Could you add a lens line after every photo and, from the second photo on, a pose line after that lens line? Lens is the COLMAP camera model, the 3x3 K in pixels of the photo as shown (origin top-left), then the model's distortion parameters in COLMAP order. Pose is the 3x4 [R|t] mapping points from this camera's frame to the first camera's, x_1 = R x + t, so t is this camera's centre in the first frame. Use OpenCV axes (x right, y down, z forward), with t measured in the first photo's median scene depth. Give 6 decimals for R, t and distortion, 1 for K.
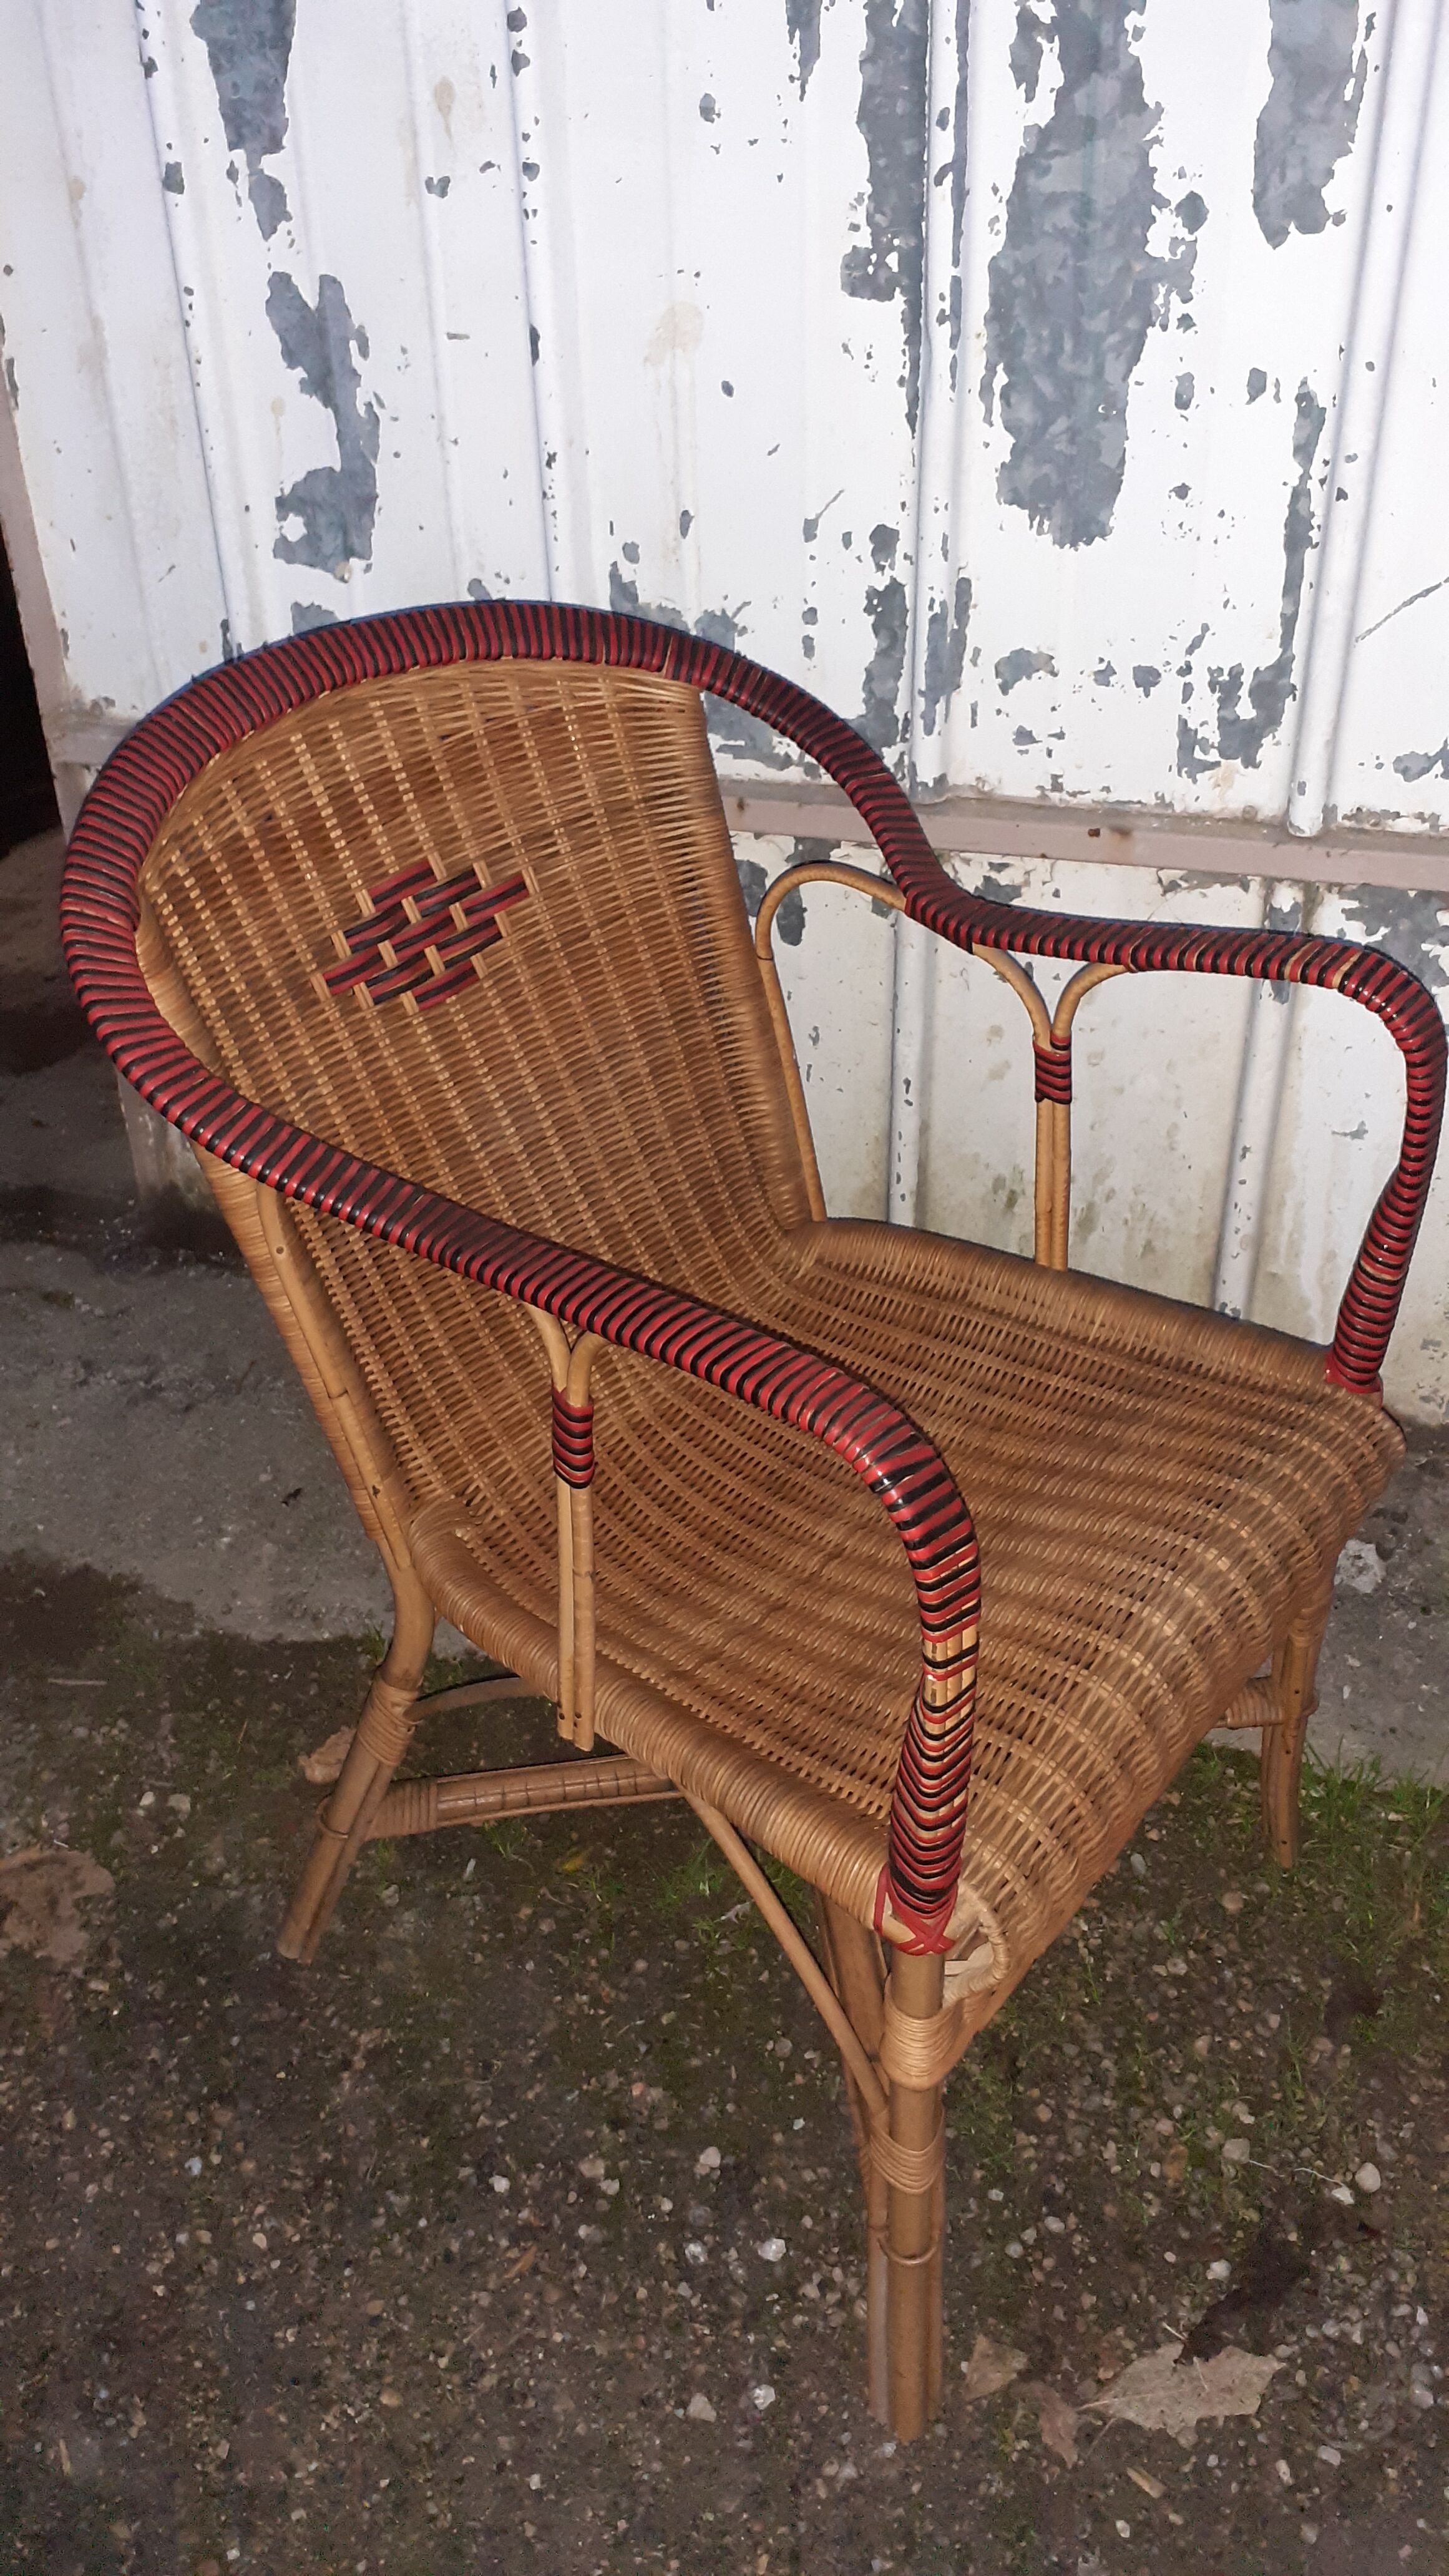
lens RADIAL K [[2082.1, 0, 744.4], [0, 2082.1, 1261.1], [0, 0, 1]] dist [0.001421, 0.002164]
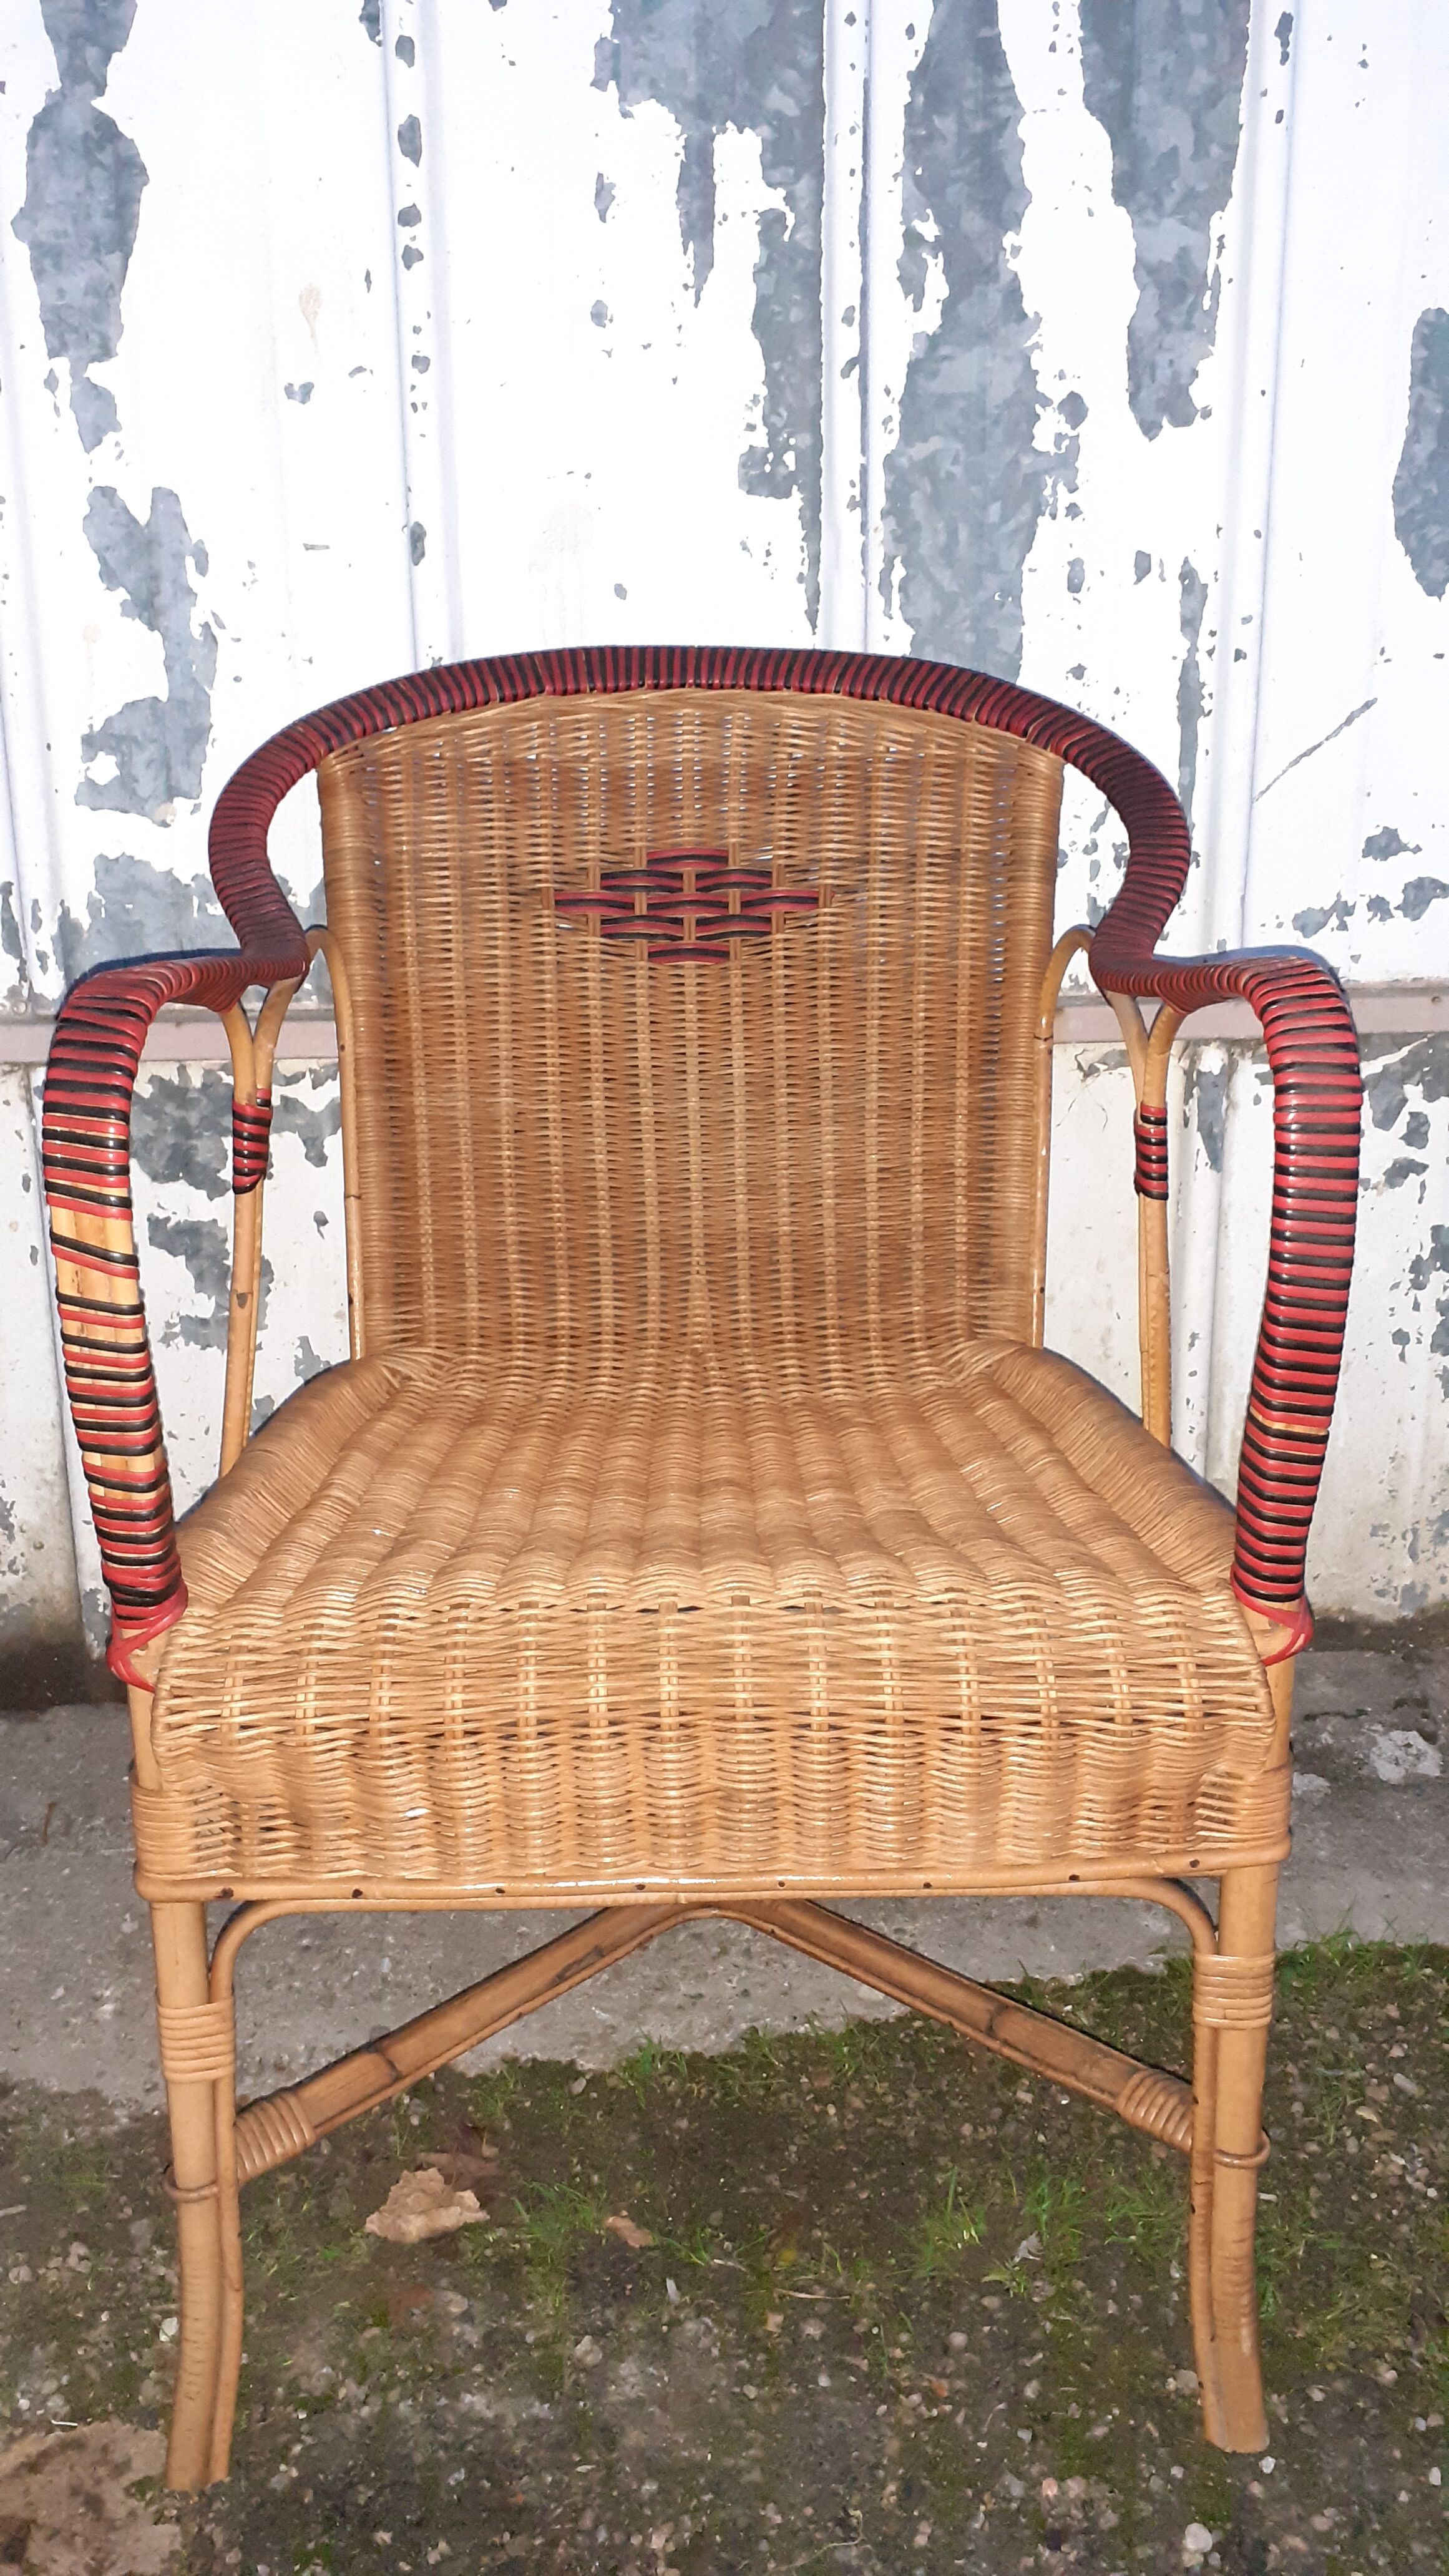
lens RADIAL K [[2069.1, 0, 741.6], [0, 2069.1, 1267.2], [0, 0, 1]] dist [0.004357, -0.008752]
pose [[0.931824, -0.088296, 0.352005, -0.348322], [0.191114, 0.943949, -0.269139, 0.160342], [-0.308510, 0.318064, 0.896469, 0.237586]]
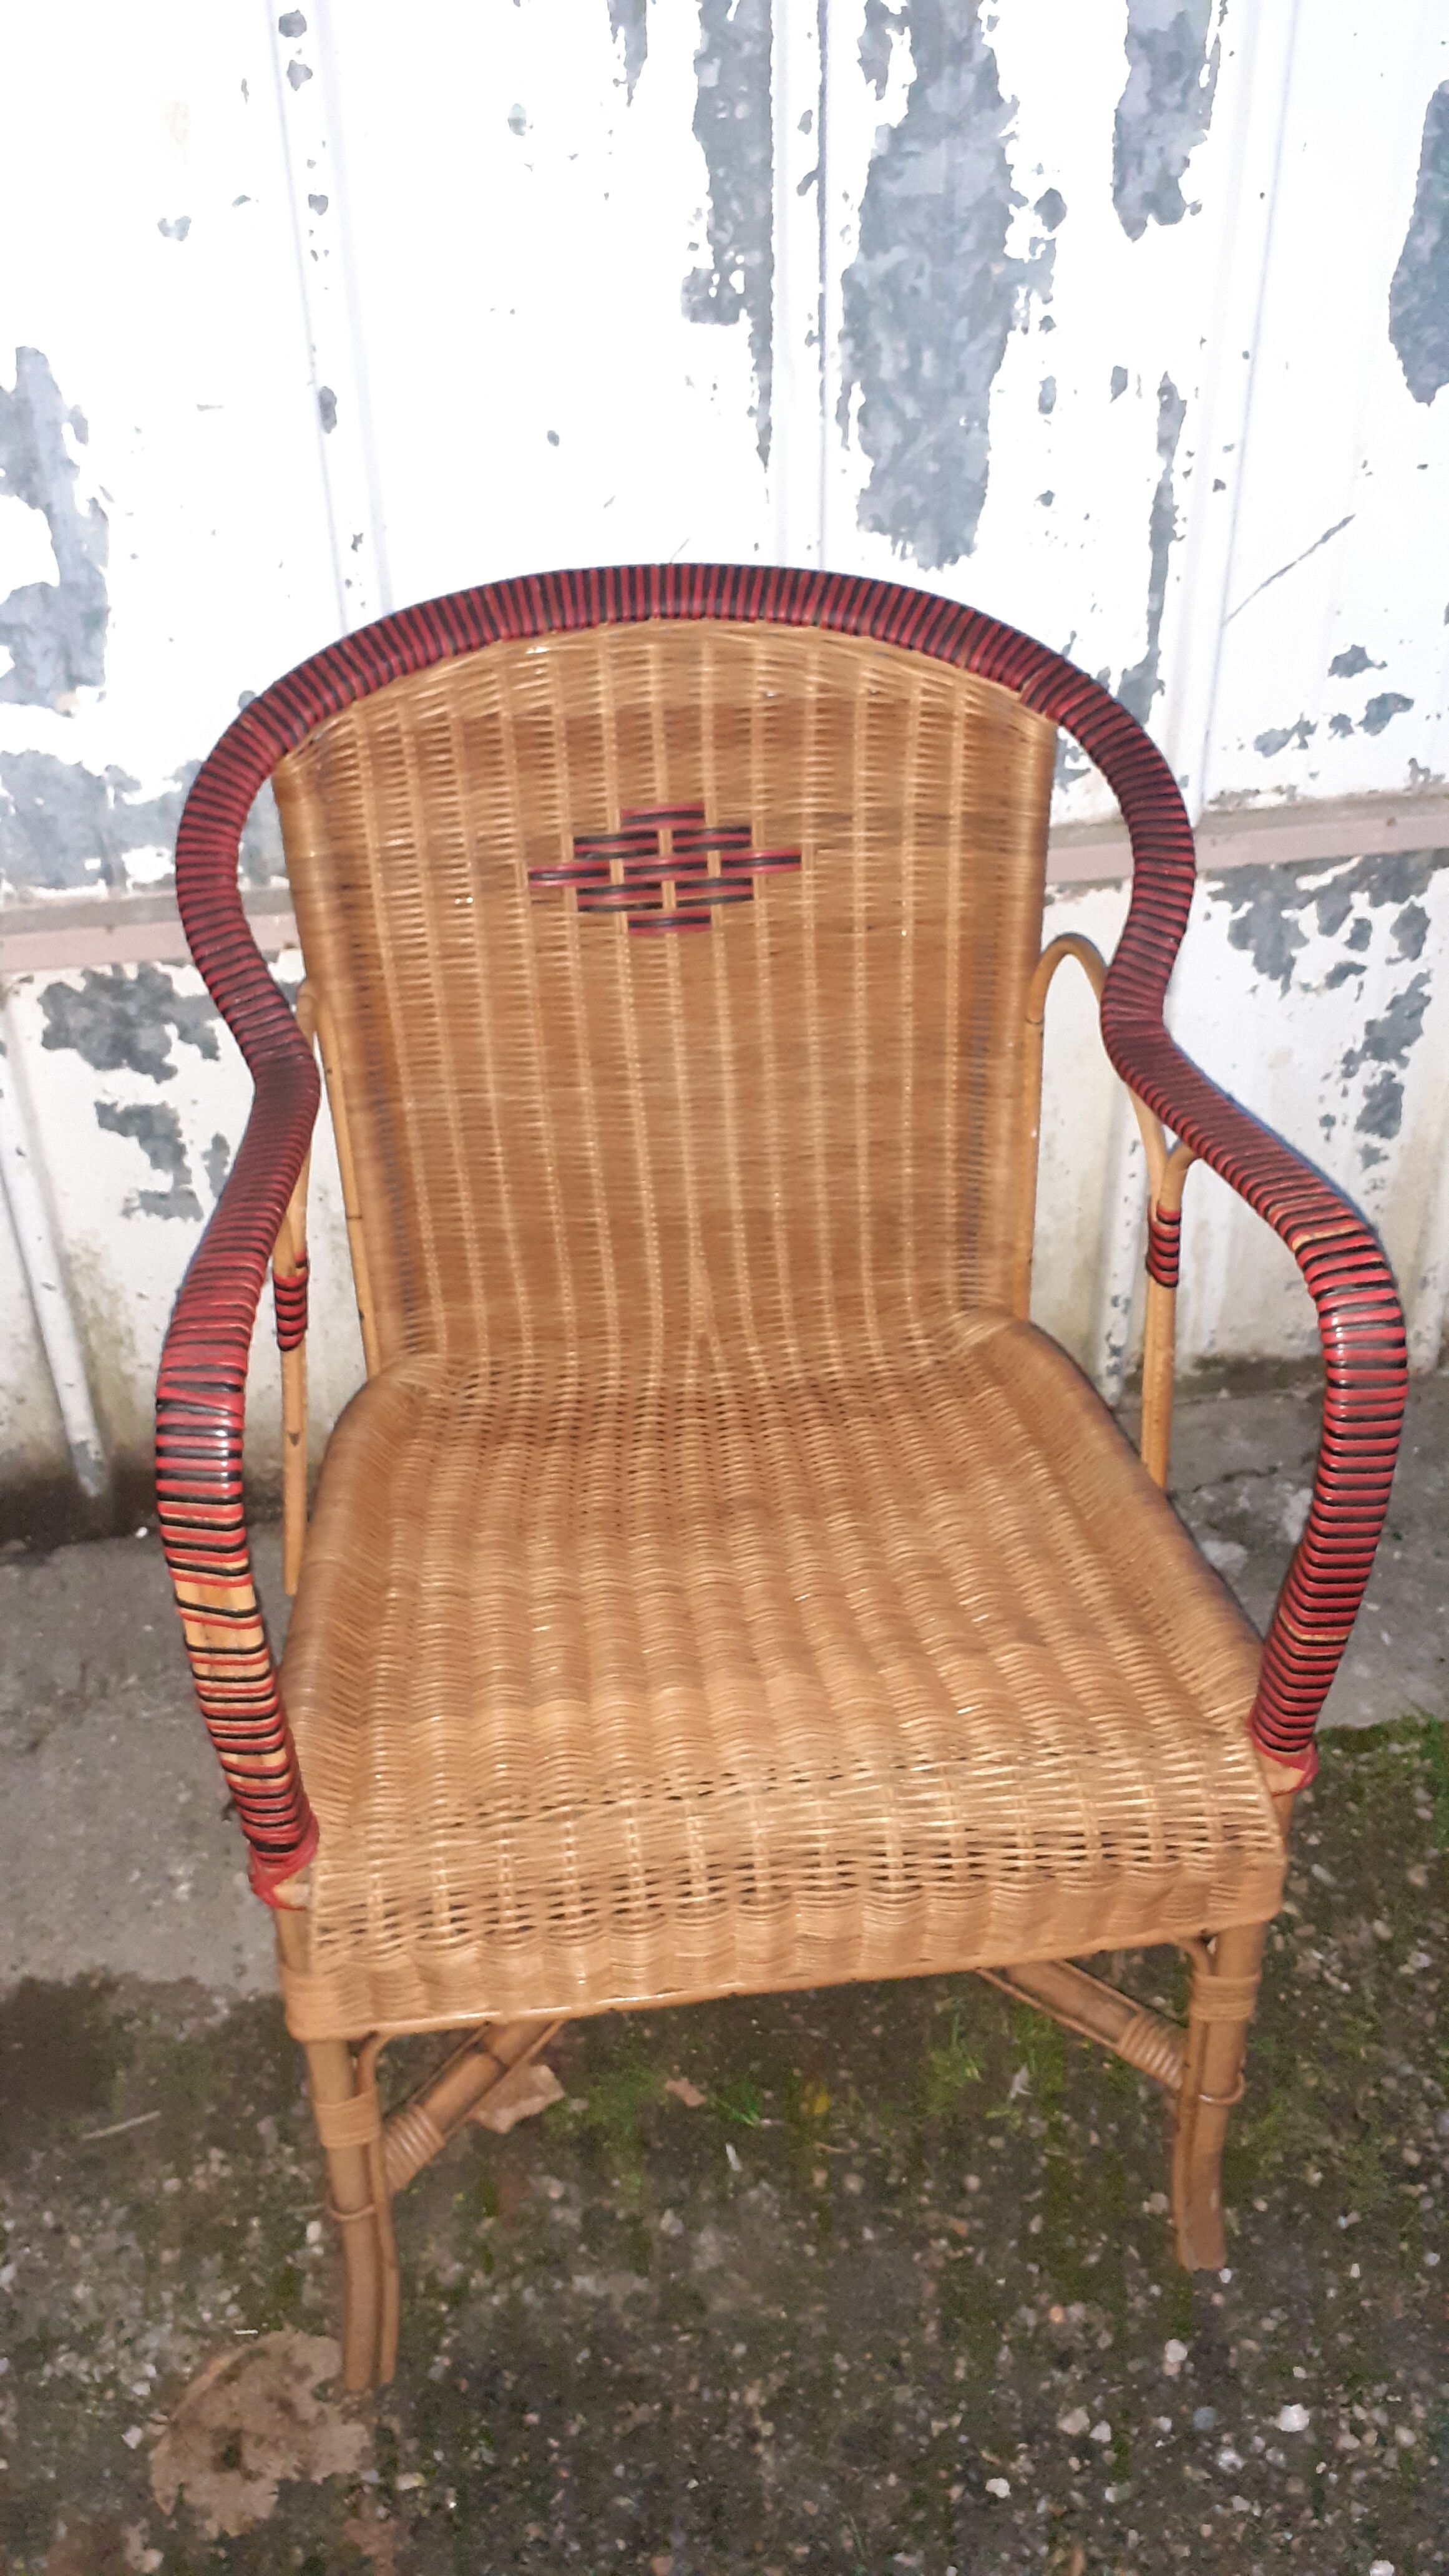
lens RADIAL K [[2073.6, 0, 739.7], [0, 2073.6, 1264.3], [0, 0, 1]] dist [-0.007833, 0.004208]
pose [[0.893539, -0.248012, 0.374270, -0.377715], [0.241558, 0.968214, 0.064893, -0.130494], [-0.378468, 0.032423, 0.925046, 0.192199]]
